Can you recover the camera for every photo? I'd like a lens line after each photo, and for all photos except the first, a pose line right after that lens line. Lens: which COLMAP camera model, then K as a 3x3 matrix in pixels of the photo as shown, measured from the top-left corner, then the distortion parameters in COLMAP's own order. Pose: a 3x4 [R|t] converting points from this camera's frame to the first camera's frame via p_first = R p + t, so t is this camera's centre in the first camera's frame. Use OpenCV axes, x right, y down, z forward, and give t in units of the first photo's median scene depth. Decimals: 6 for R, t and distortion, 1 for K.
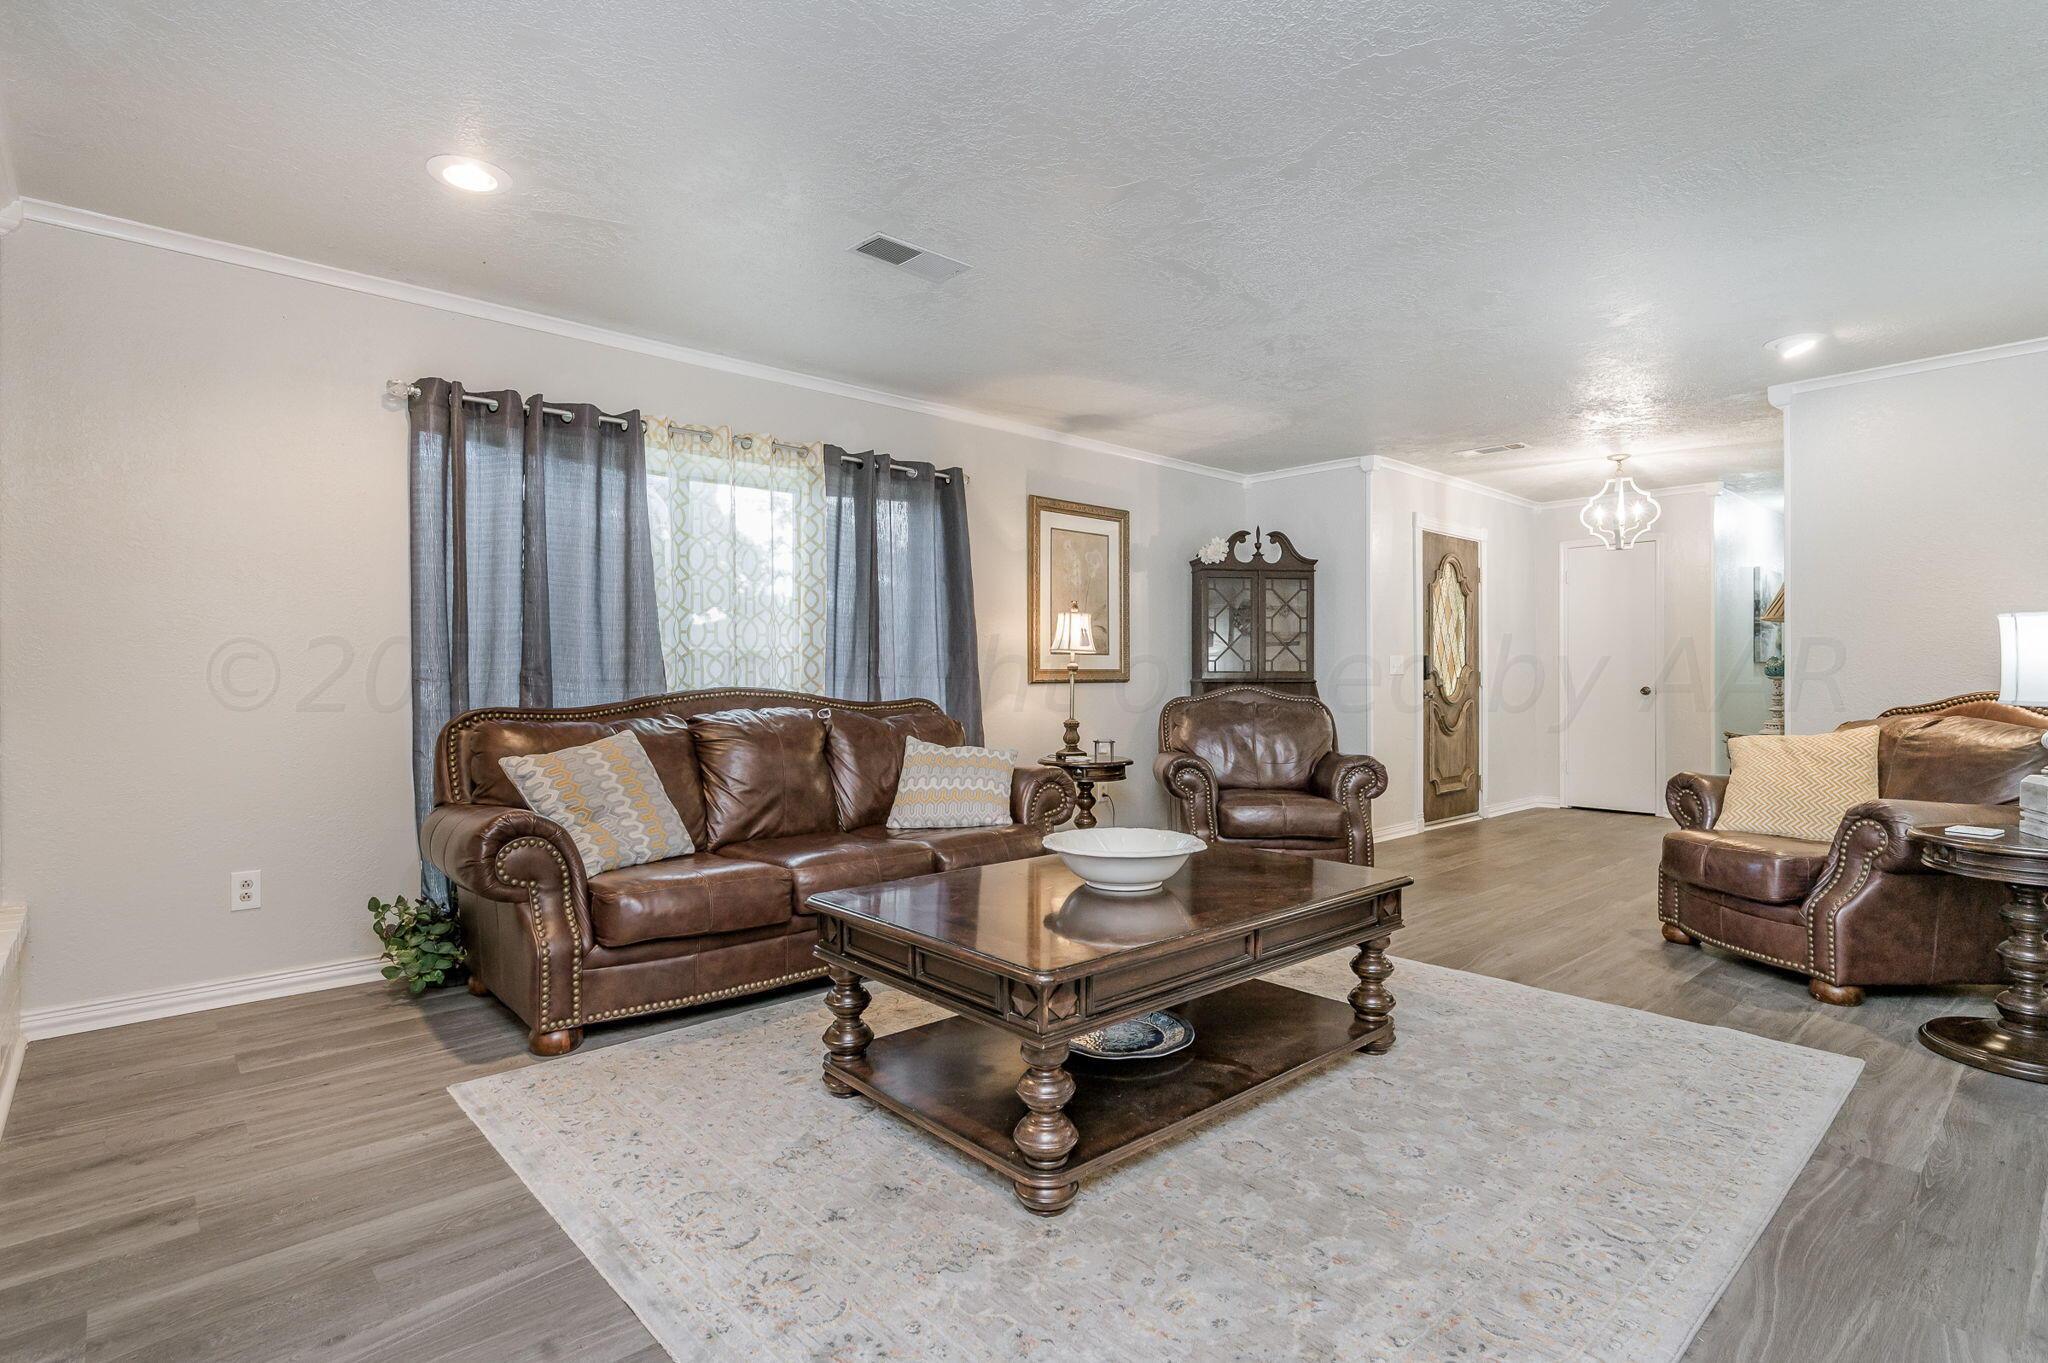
lens RADIAL K [[1007.4, 0, 1022.6], [0, 1007.4, 676.8], [0, 0, 1]] dist [-0.014953, 0.000172]
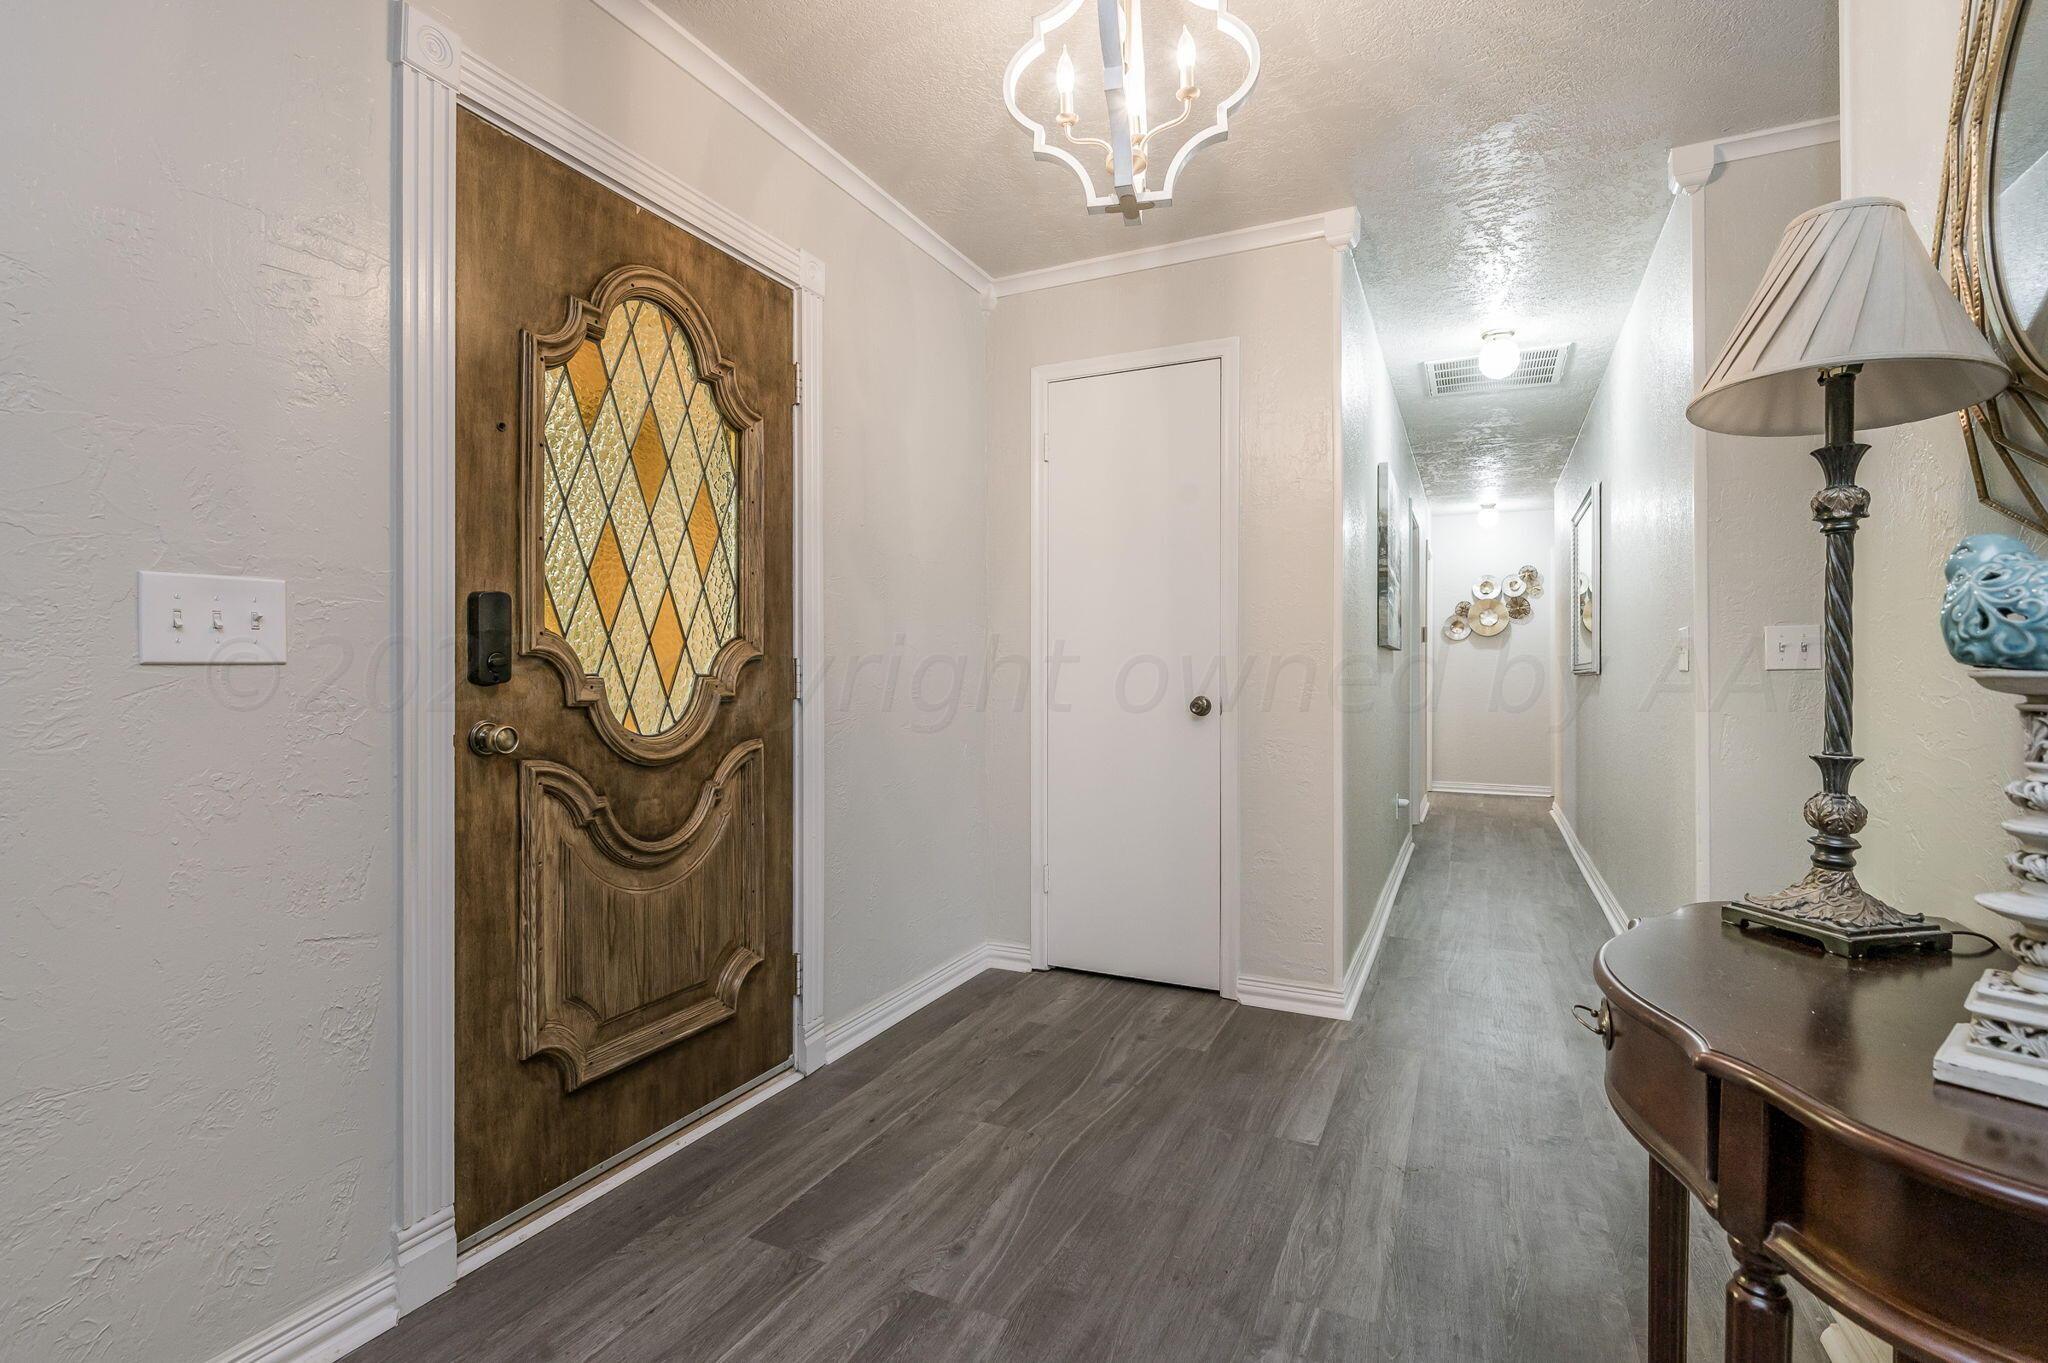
lens RADIAL K [[941.8, 0, 1021.5], [0, 941.8, 680.7], [0, 0, 1]] dist [0.000743, 0.000034]
pose [[0.928897, -0.000961, 0.370337, 0.415256], [-0.003998, 0.999912, 0.012624, -0.002040], [-0.370316, -0.013207, 0.928812, 0.676664]]
